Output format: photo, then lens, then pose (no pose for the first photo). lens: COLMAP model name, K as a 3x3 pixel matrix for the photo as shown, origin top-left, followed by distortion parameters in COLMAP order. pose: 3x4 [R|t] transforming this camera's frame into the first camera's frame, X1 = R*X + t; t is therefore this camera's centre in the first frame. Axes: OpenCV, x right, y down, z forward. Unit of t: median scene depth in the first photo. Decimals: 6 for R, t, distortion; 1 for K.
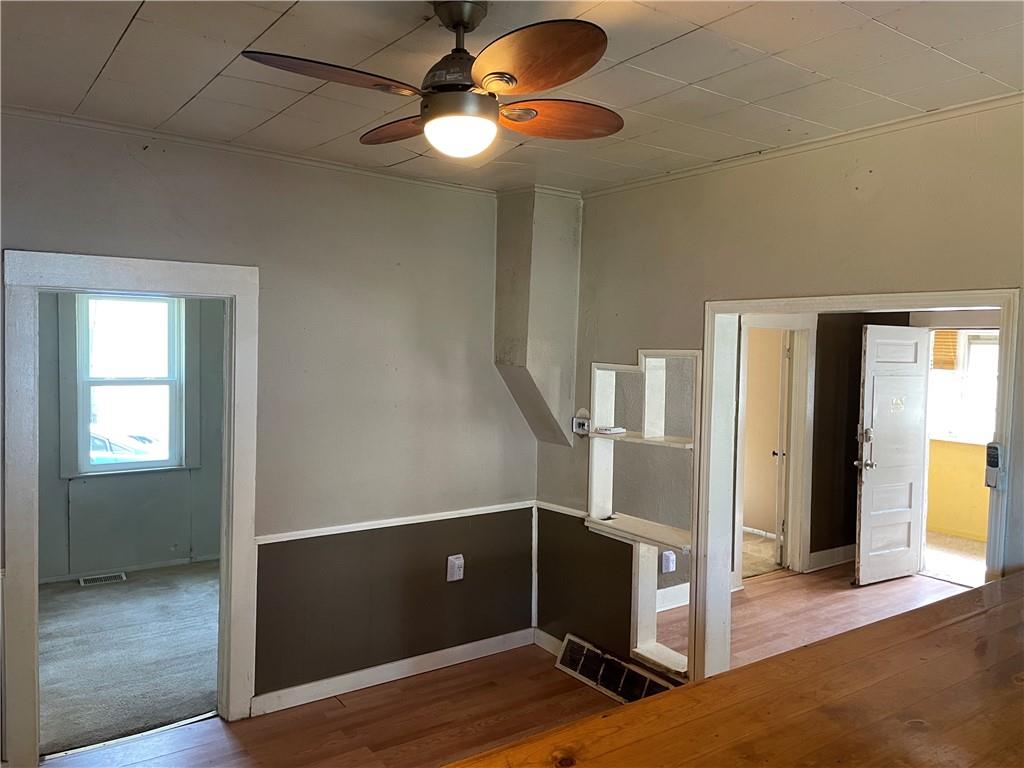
lens RADIAL K [[770.6, 0, 517.3], [0, 770.6, 380.2], [0, 0, 1]] dist [0.087778, -0.113315]
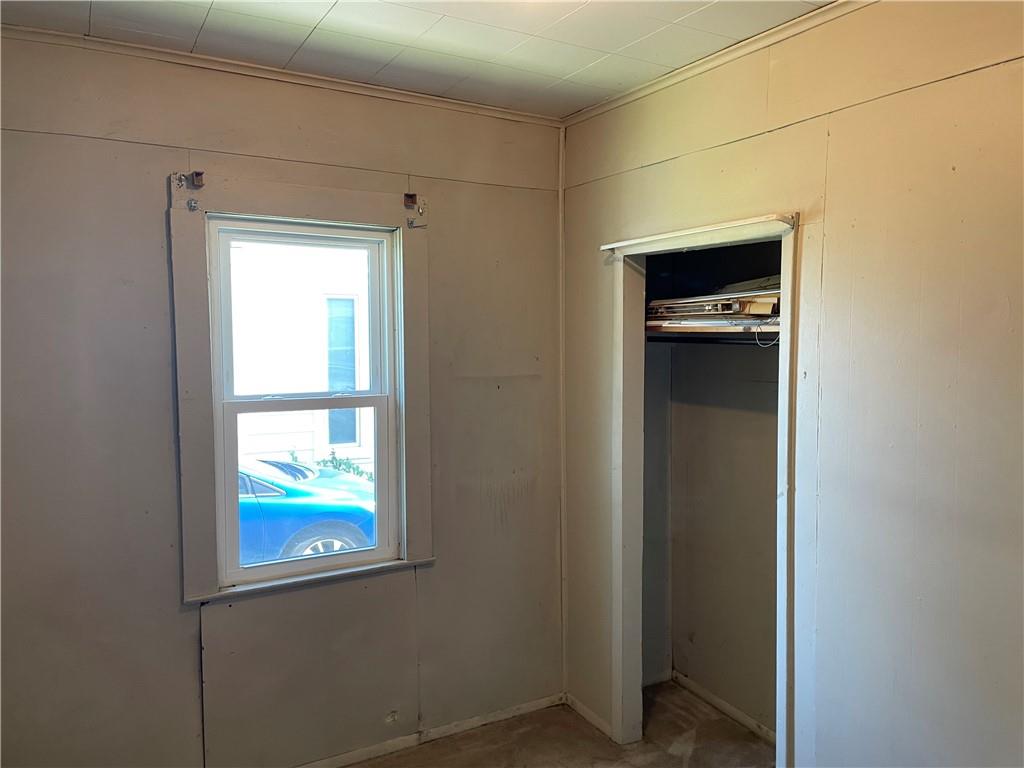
lens RADIAL K [[770.6, 0, 507.6], [0, 770.6, 384.6], [0, 0, 1]] dist [0.087778, -0.113315]
pose [[0.991422, -0.016912, -0.129600, -0.296267], [0.019745, 0.999593, 0.020603, -0.016604], [0.129199, -0.022985, 0.991352, 0.508906]]
